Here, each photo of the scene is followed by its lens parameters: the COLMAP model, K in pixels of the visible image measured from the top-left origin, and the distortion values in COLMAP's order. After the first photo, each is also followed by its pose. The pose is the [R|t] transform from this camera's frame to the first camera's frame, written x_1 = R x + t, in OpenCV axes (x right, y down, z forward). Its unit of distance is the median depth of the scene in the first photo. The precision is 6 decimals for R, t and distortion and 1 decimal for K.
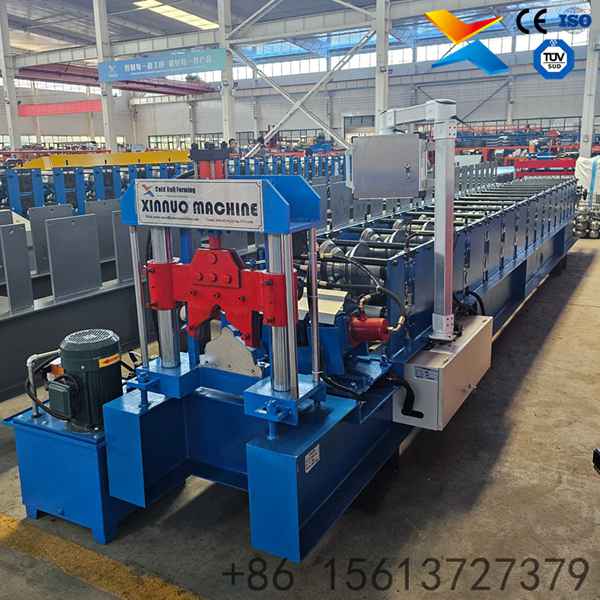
lens RADIAL K [[638.4, 0, 299.7], [0, 638.4, 299.0], [0, 0, 1]] dist [0.038709, 0.000000]
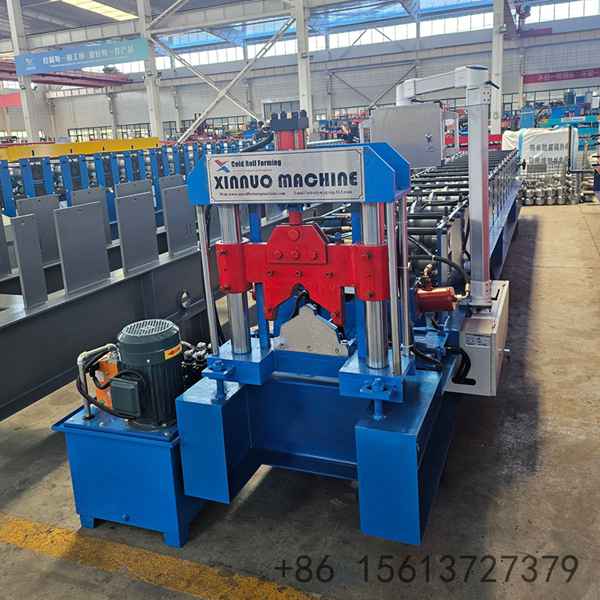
lens RADIAL K [[616.4, 0, 296.8], [0, 616.4, 281.9], [0, 0, 1]] dist [0.038243, 0.000000]
pose [[0.991330, -0.067561, 0.112695, -0.188970], [0.067308, 0.997714, 0.006056, 0.000862], [-0.112846, 0.001581, 0.993611, 0.072134]]
